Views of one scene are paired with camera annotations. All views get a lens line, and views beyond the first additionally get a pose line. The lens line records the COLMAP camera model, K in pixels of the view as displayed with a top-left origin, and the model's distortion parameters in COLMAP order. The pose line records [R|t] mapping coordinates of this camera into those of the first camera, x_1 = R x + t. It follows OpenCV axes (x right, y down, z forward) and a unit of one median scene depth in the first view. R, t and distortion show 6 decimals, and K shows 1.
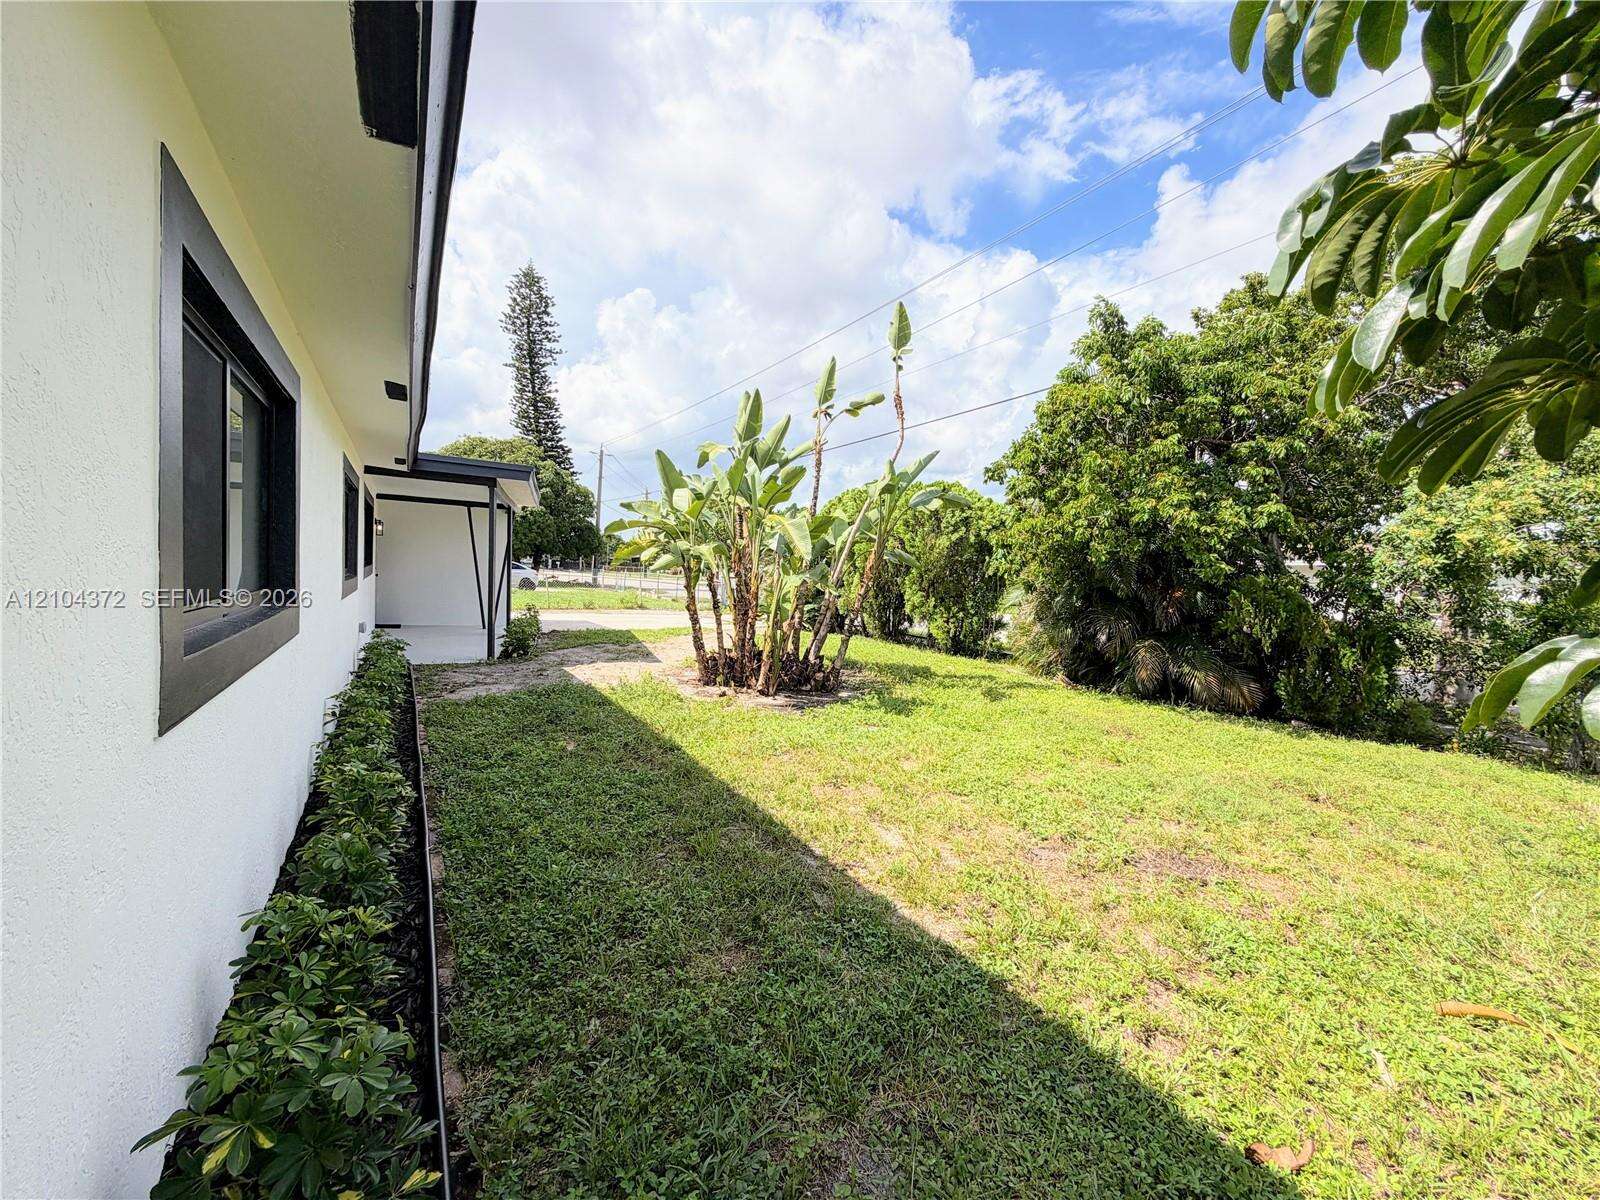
lens RADIAL K [[649.3, 0, 797.1], [0, 649.3, 588.2], [0, 0, 1]] dist [-0.001918, 0.000018]
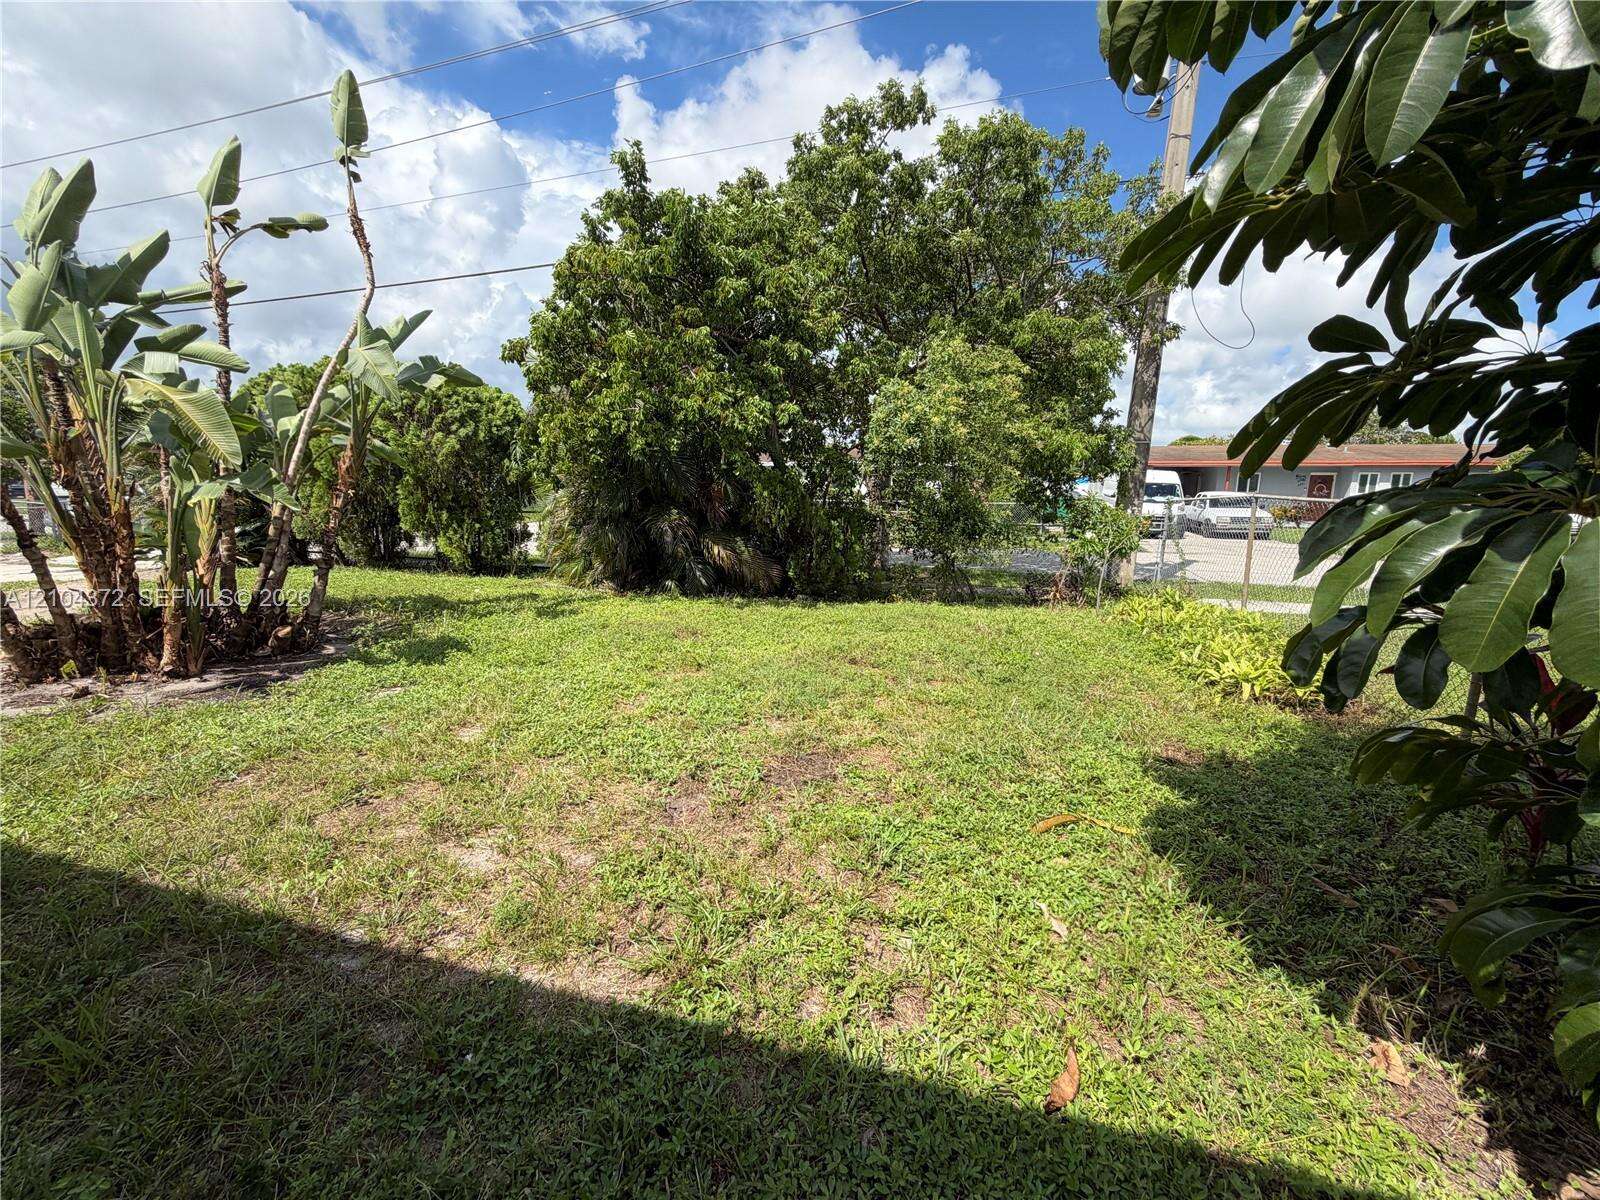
lens RADIAL K [[649.3, 0, 797.1], [0, 649.3, 588.2], [0, 0, 1]] dist [-0.001918, 0.000018]
pose [[0.742237, -0.136597, 0.656068, -0.006359], [0.043022, 0.986699, 0.156764, 0.007600], [-0.668755, -0.088131, 0.738241, 0.142732]]
